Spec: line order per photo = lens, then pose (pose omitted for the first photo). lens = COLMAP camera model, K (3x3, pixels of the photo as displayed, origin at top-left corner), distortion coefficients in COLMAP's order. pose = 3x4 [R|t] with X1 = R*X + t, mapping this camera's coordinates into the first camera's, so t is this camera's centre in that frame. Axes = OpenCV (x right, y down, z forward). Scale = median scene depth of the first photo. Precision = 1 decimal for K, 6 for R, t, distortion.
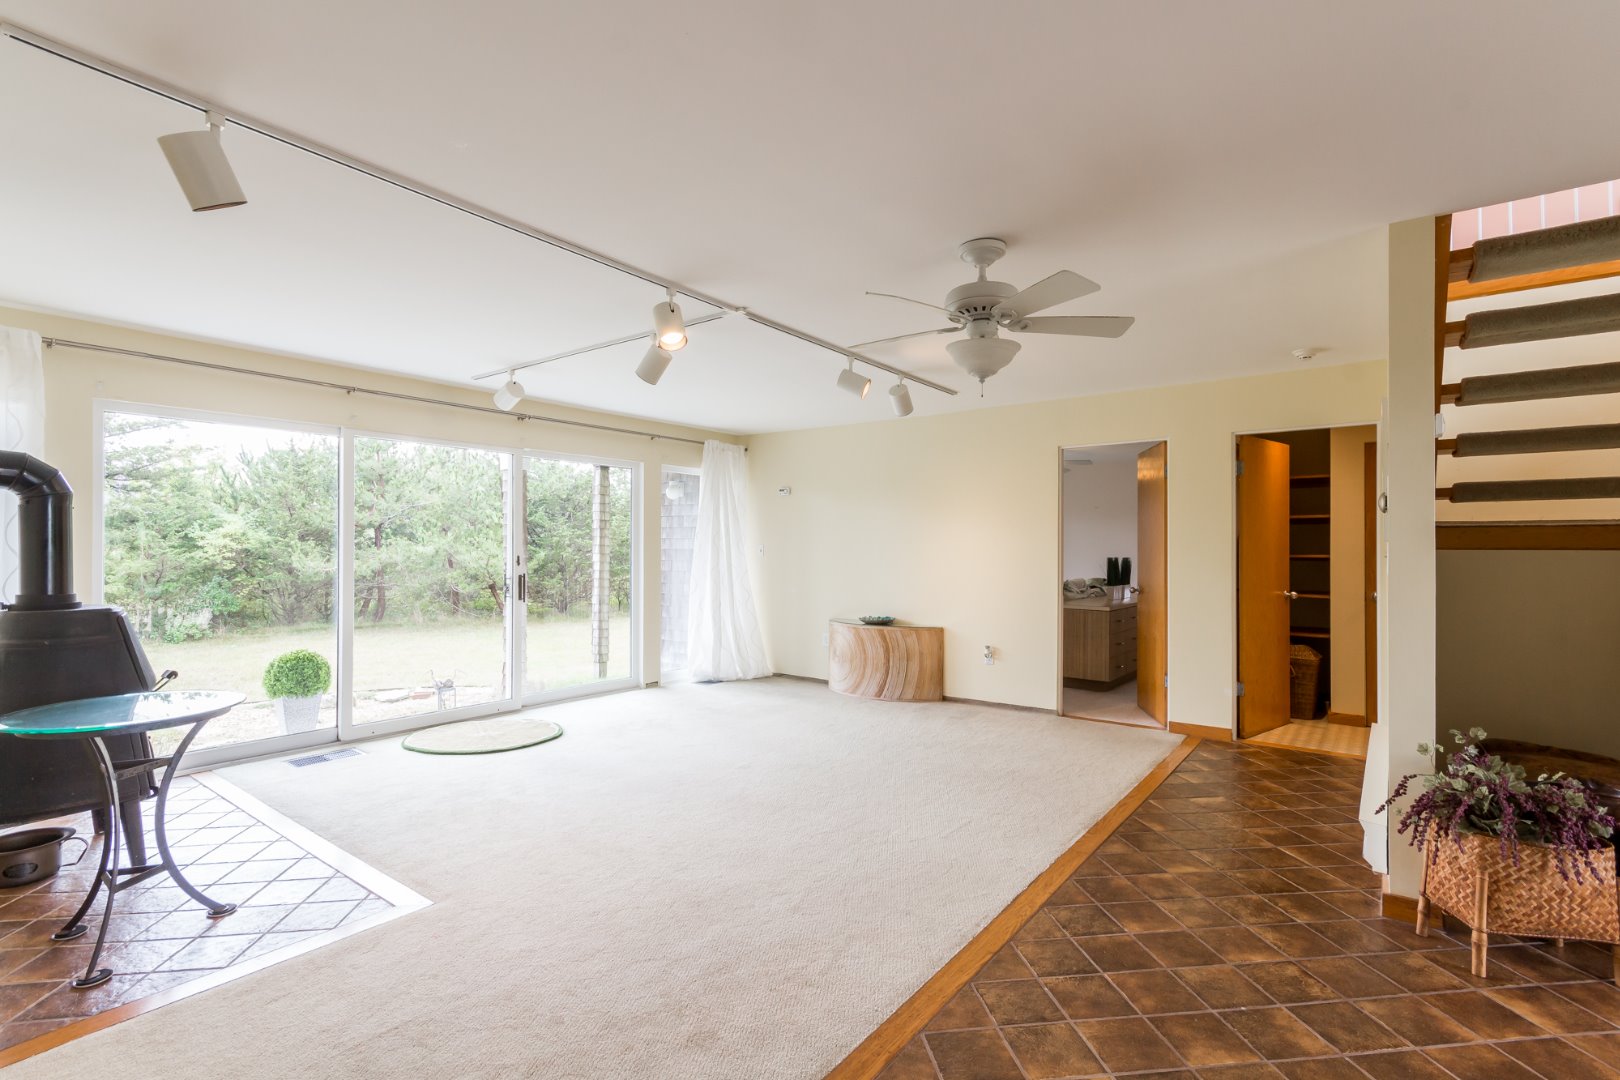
lens RADIAL K [[760.7, 0, 819.4], [0, 760.7, 543.4], [0, 0, 1]] dist [0.005356, 0.000801]
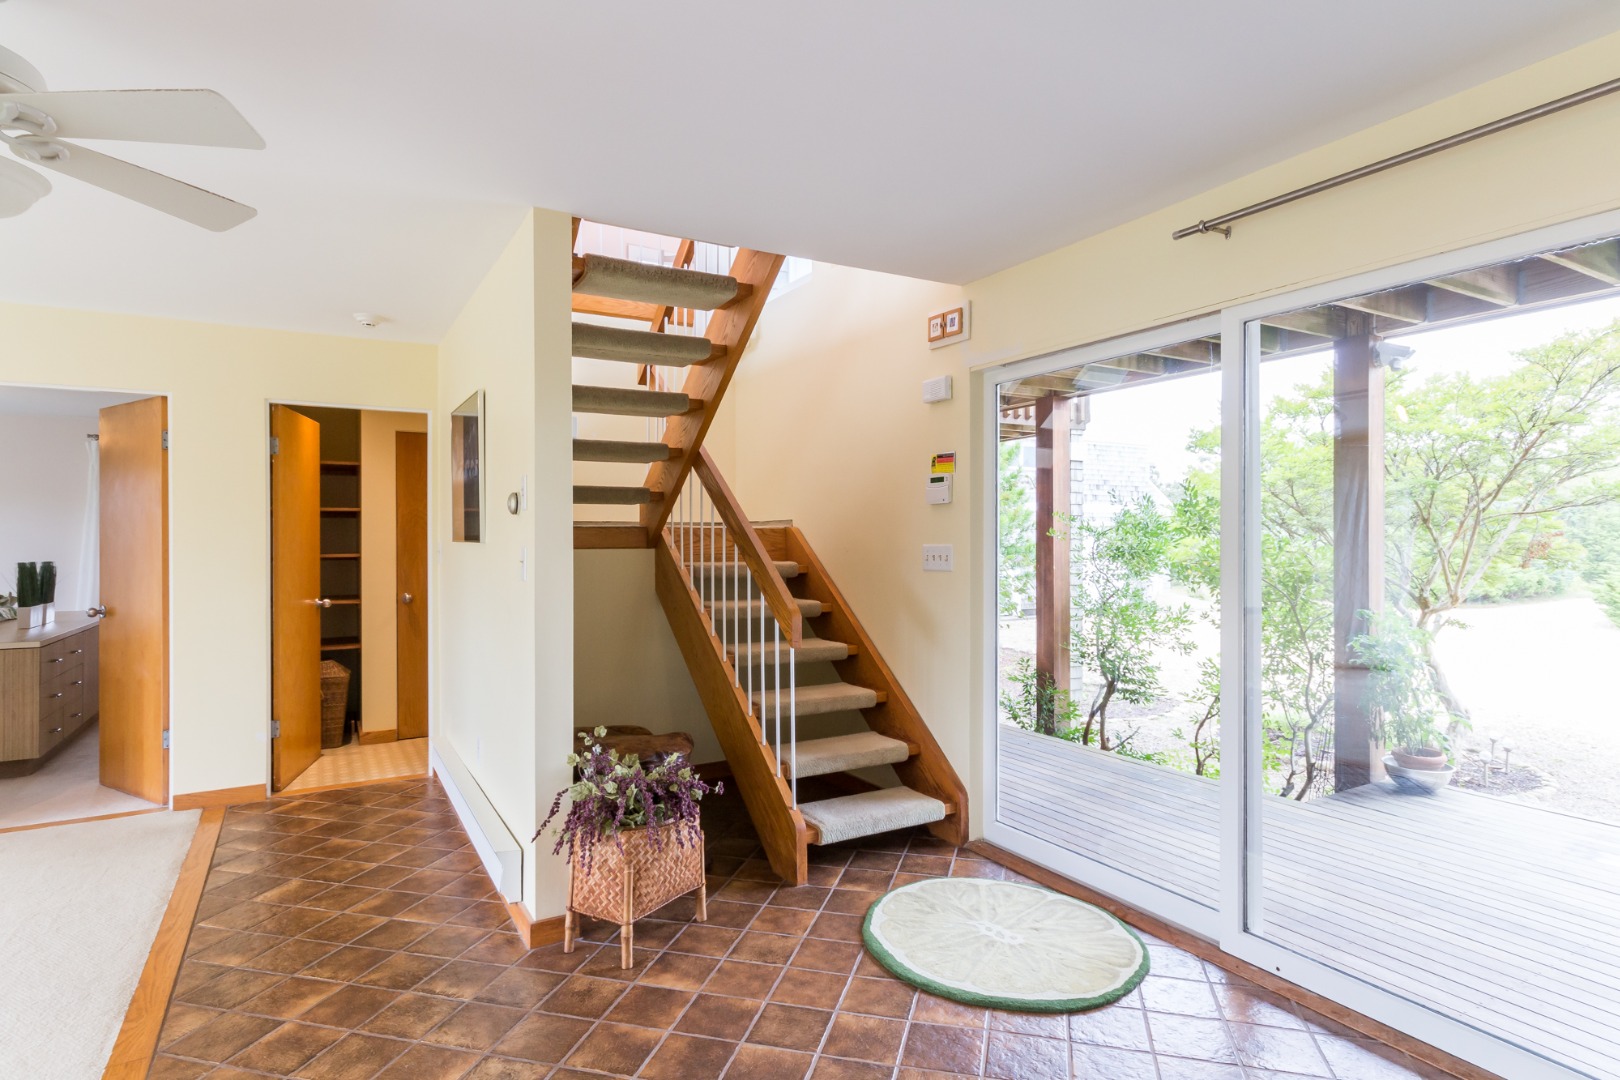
lens RADIAL K [[860.3, 0, 815.0], [0, 860.3, 539.9], [0, 0, 1]] dist [0.015947, -0.004799]
pose [[0.382046, -0.004809, 0.924131, -0.078915], [-0.003571, 0.999971, 0.006680, -0.014931], [-0.924137, -0.005852, 0.382018, 0.216791]]
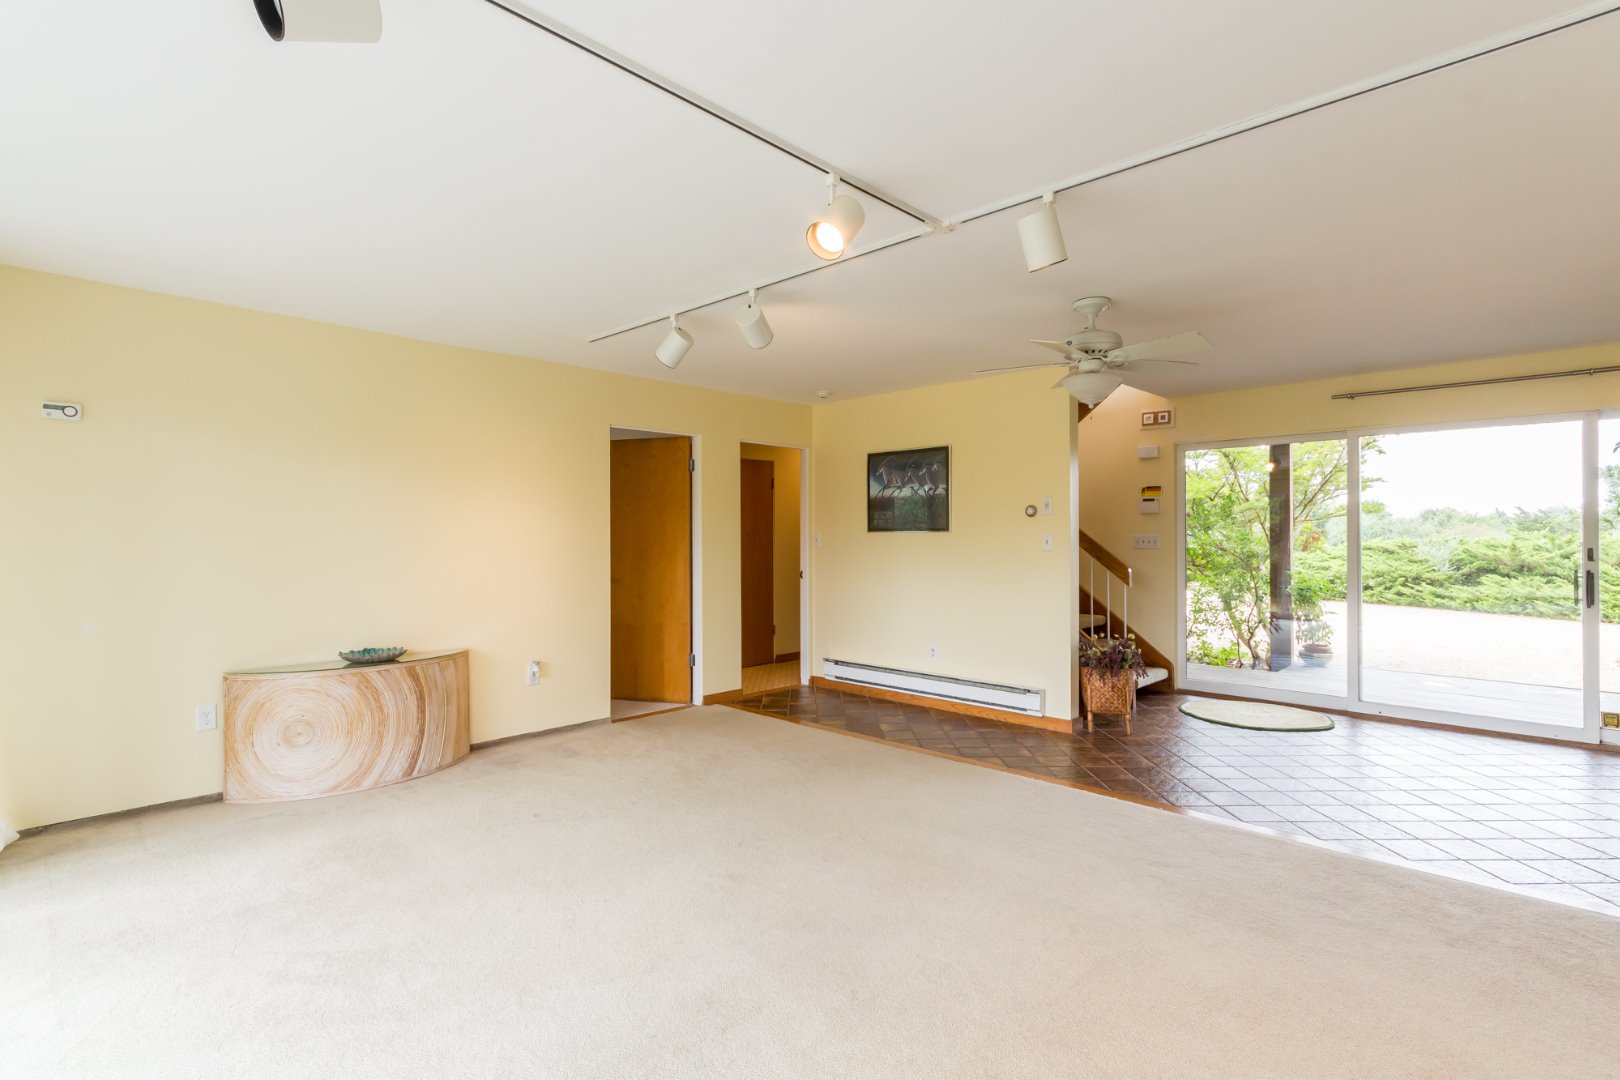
lens RADIAL K [[760.7, 0, 819.3], [0, 760.7, 537.1], [0, 0, 1]] dist [0.005356, 0.000801]
pose [[0.118577, 0.000386, 0.992945, -0.903857], [-0.005963, 0.999982, 0.000324, 0.007423], [-0.992927, -0.005959, 0.118577, 1.063418]]
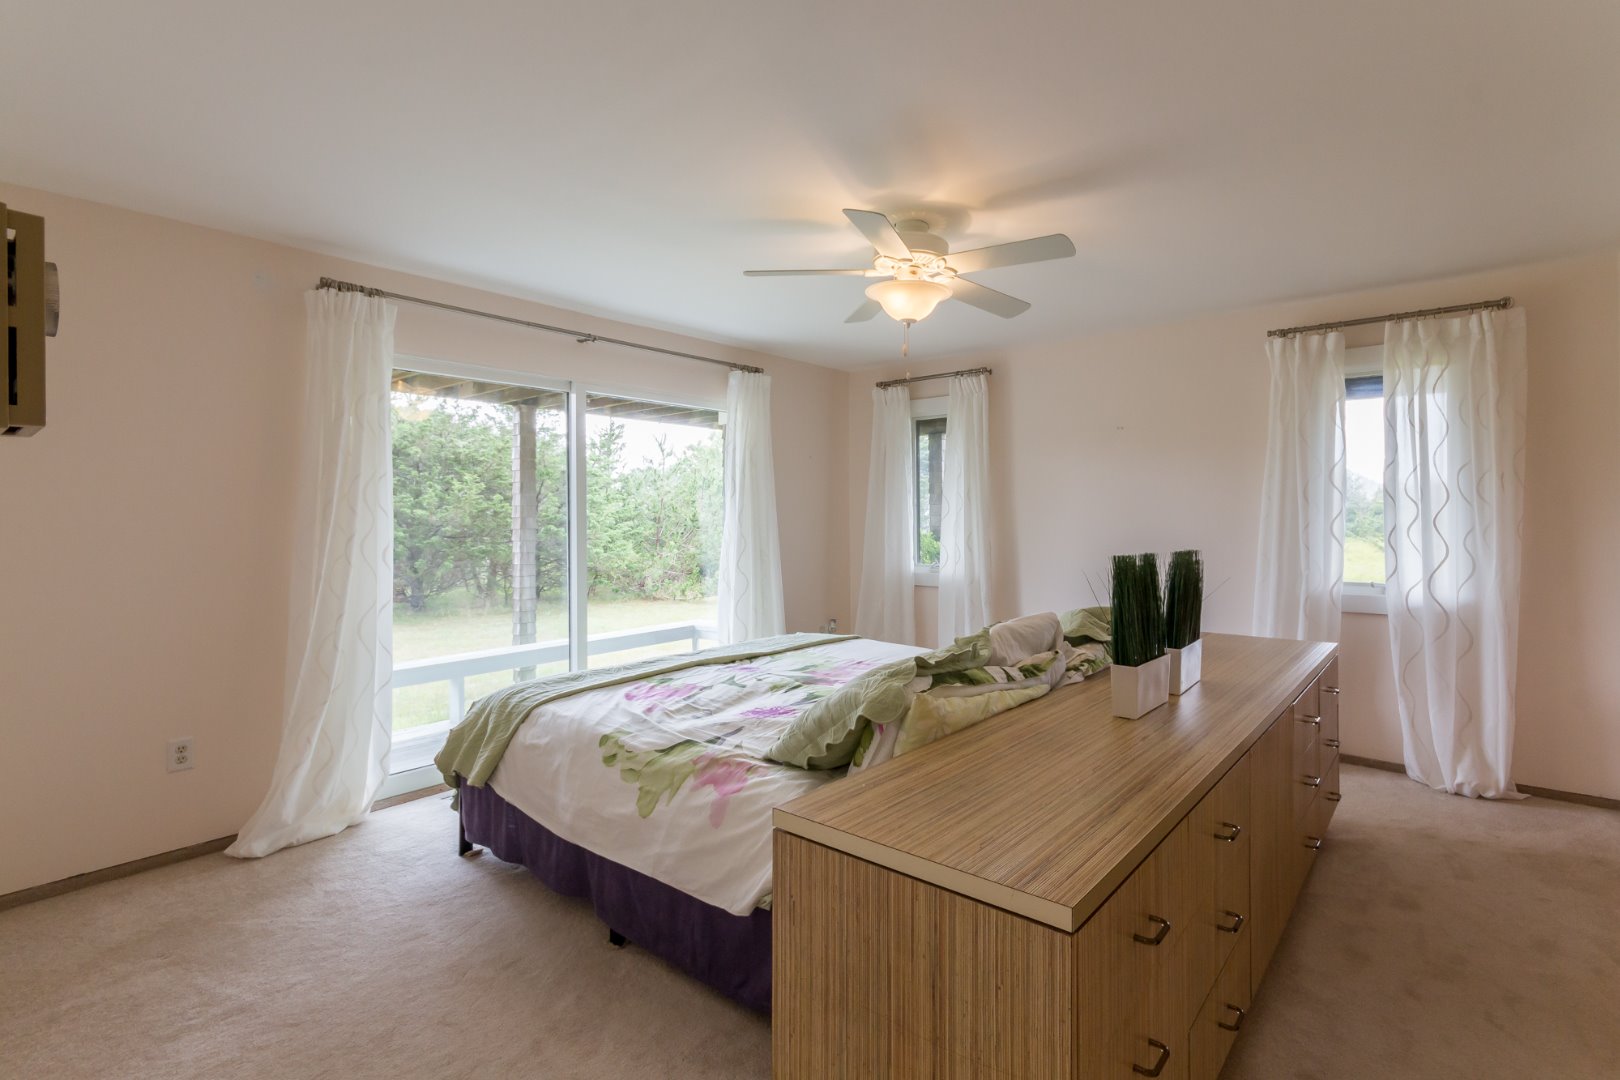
lens RADIAL K [[763.7, 0, 809.2], [0, 763.7, 528.2], [0, 0, 1]] dist [0.001744, -0.000468]
pose [[0.997862, -0.007177, -0.064959, 0.594311], [0.008056, 0.999879, 0.013277, 0.010420], [0.064856, -0.013772, 0.997800, 1.490785]]
